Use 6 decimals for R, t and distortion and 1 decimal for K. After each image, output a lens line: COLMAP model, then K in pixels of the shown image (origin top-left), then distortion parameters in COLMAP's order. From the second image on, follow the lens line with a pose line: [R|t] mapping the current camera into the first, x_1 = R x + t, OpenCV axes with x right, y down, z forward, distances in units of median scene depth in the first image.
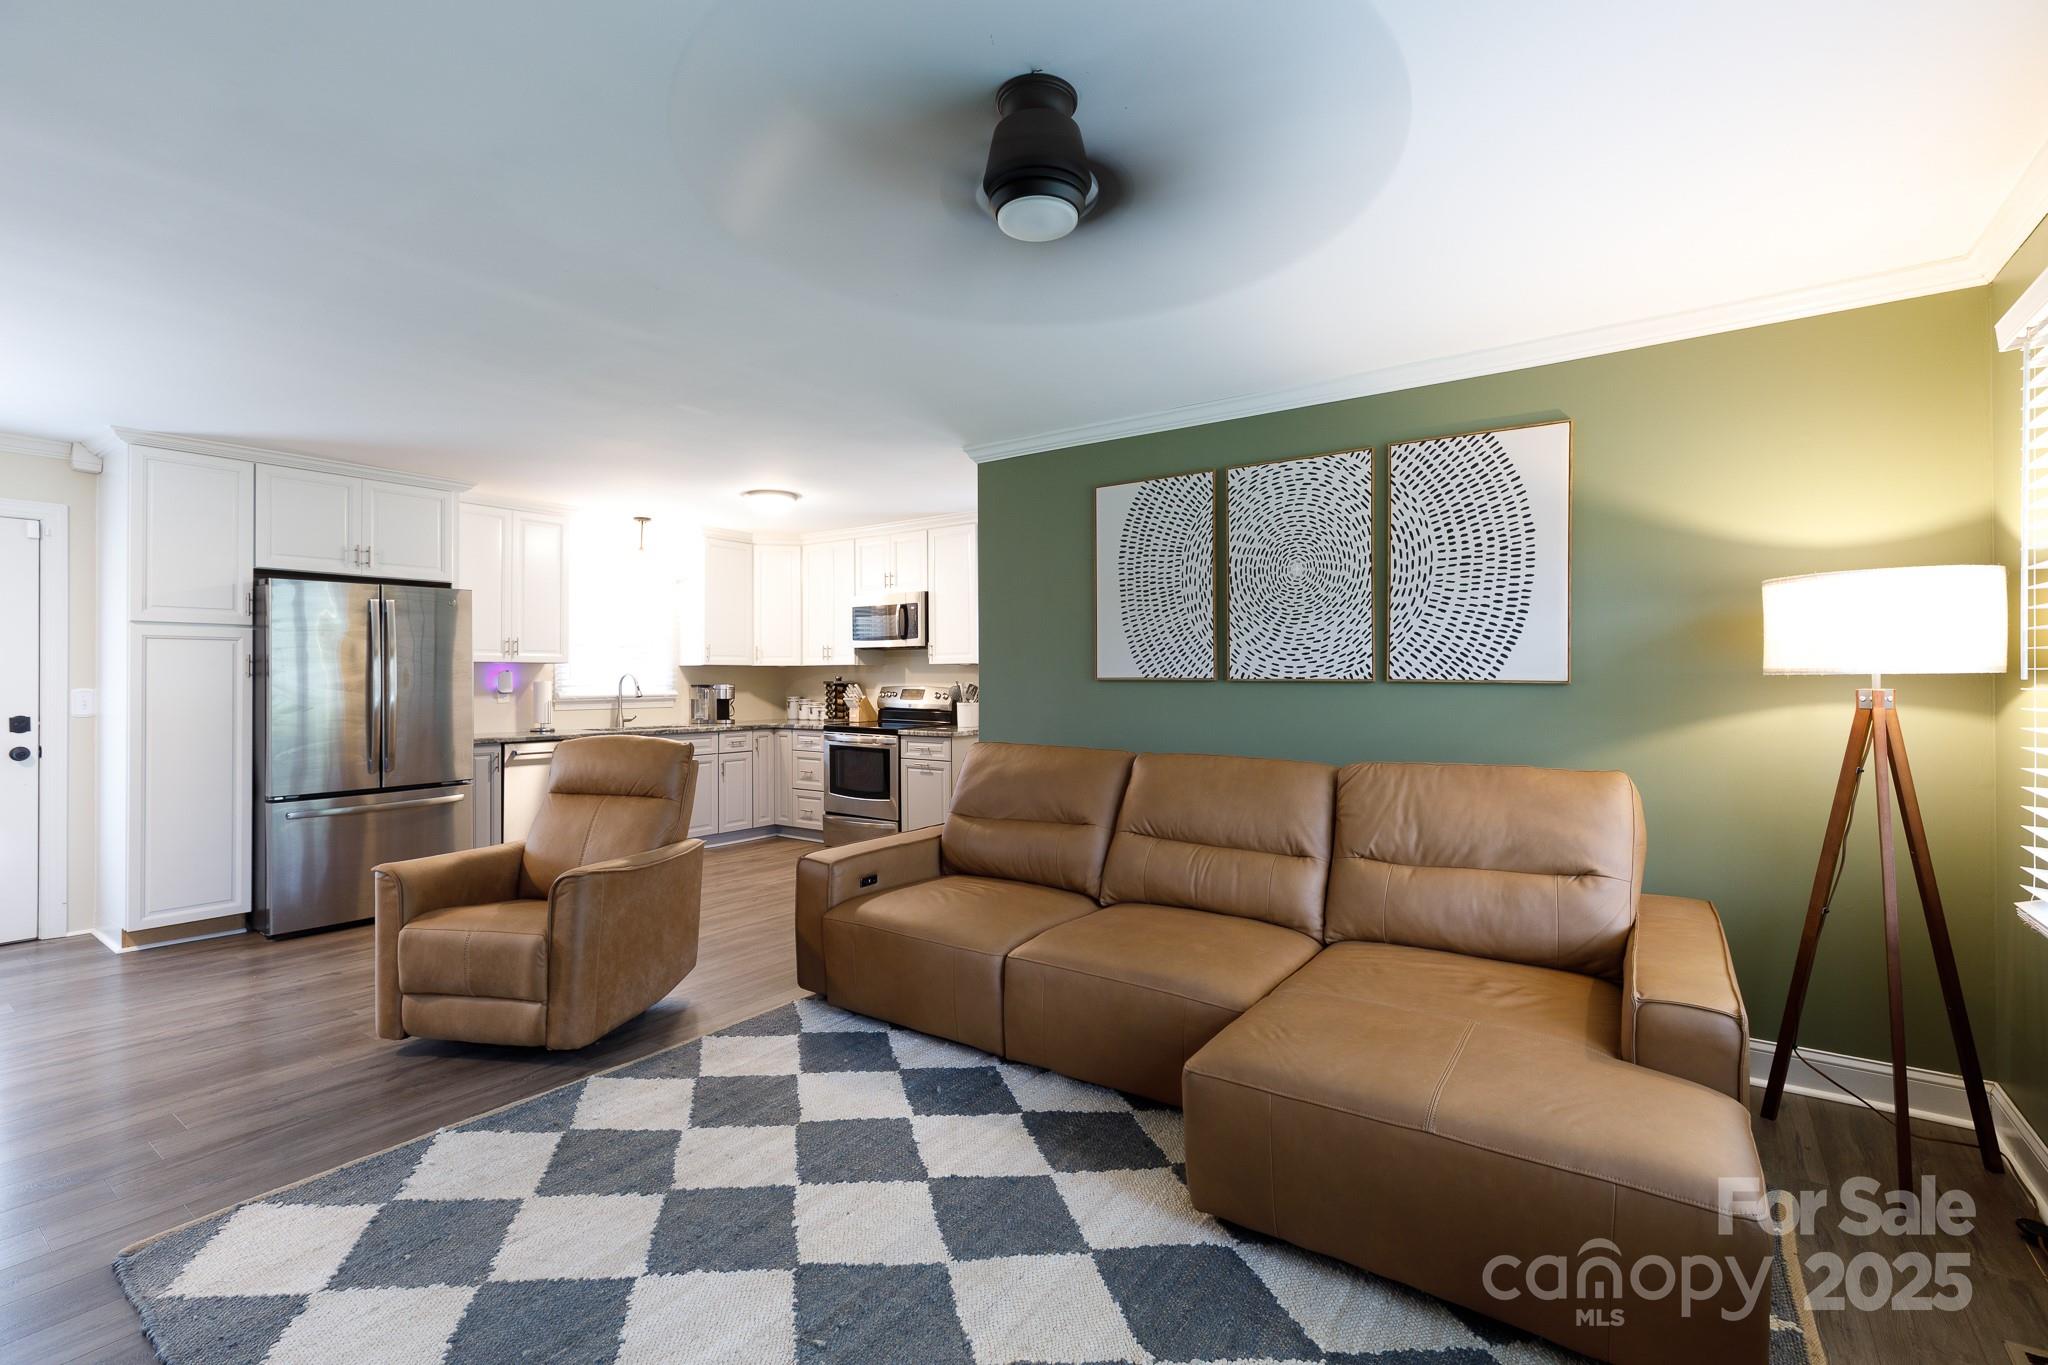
lens RADIAL K [[912.5, 0, 1022.7], [0, 912.5, 671.2], [0, 0, 1]] dist [0.006433, -0.000906]
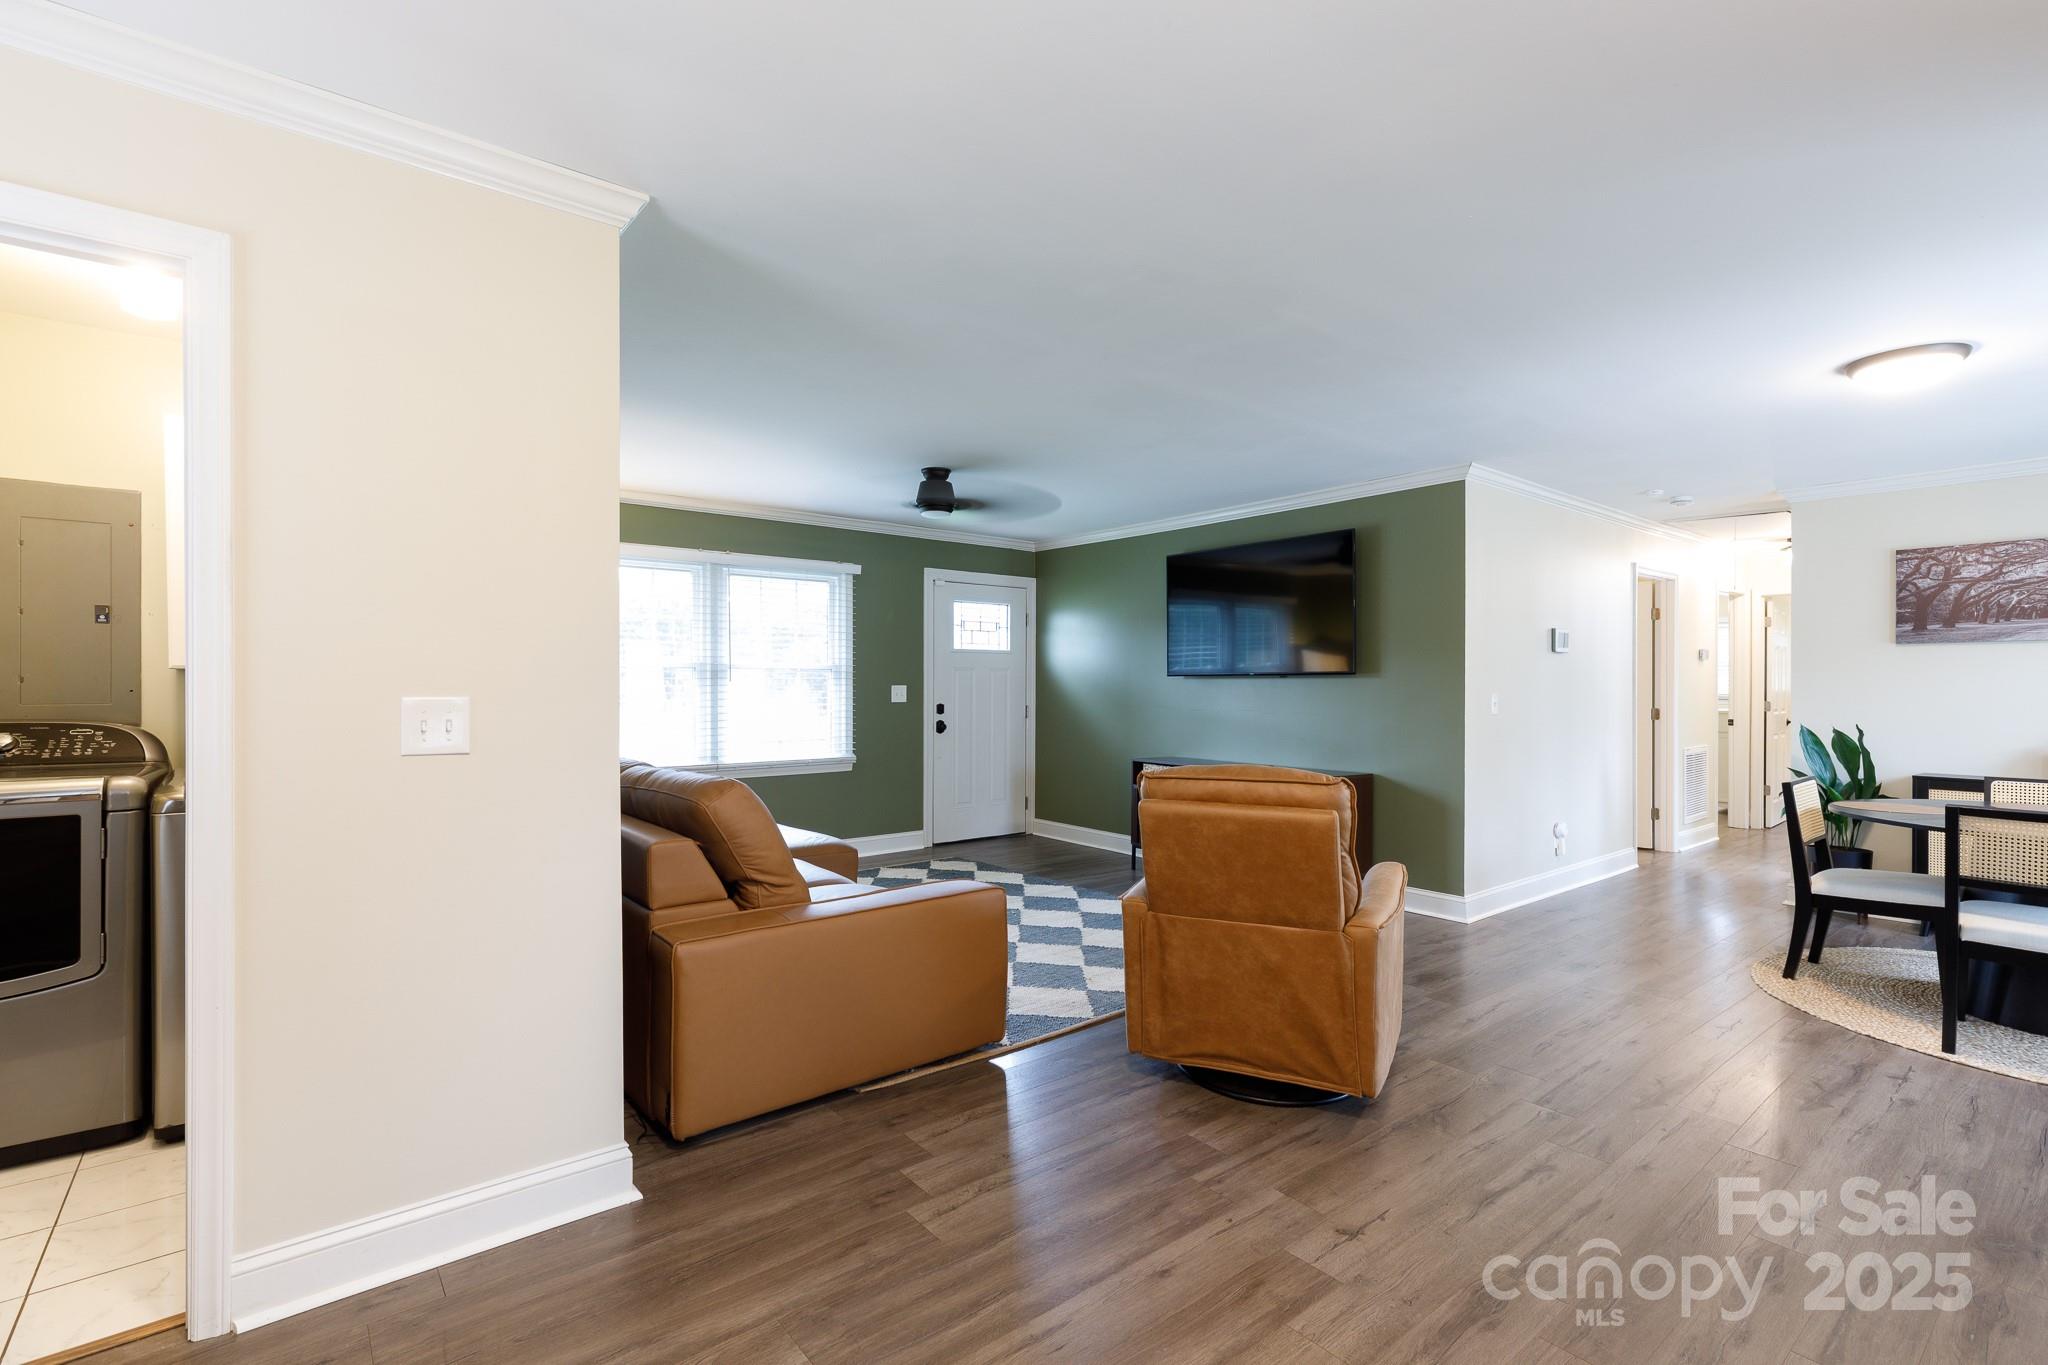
lens RADIAL K [[937.2, 0, 1024.0], [0, 937.2, 682.5], [0, 0, 1]] dist [0.002774, -0.000224]
pose [[-0.964332, 0.000450, 0.264694, -0.438252], [-0.000824, 0.999989, -0.004702, 0.010216], [-0.264693, -0.004752, -0.964321, 1.622623]]
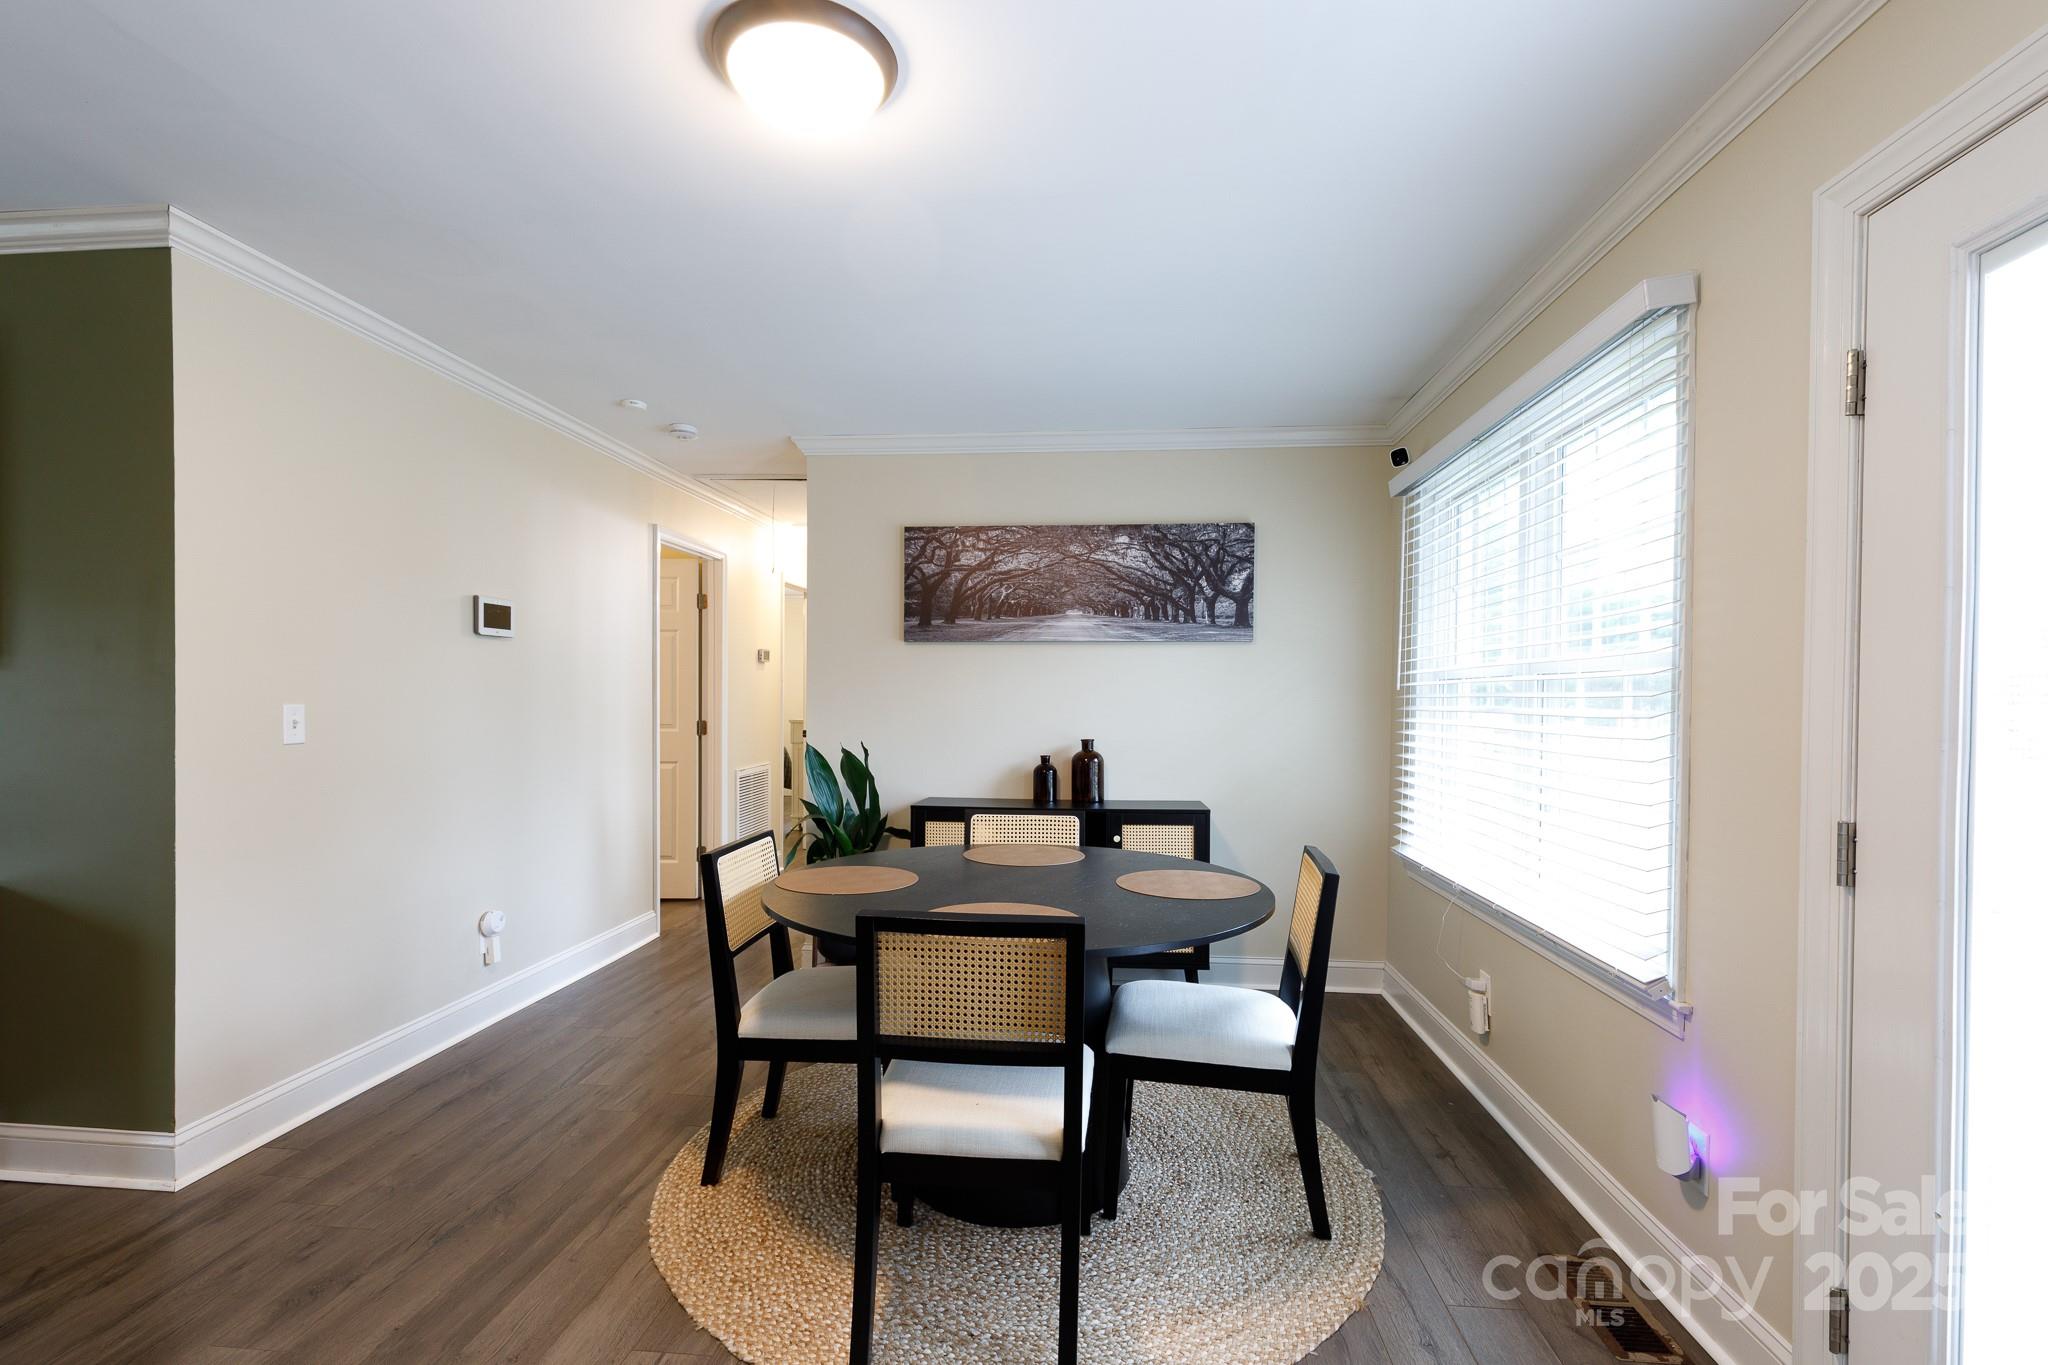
lens RADIAL K [[934.0, 0, 1020.5], [0, 934.0, 673.6], [0, 0, 1]] dist [0.000716, -0.000260]
pose [[-0.868044, -0.016450, -0.496215, -0.832484], [-0.004484, 0.999670, -0.025295, 0.012073], [0.496467, -0.019732, -0.867831, 1.054635]]
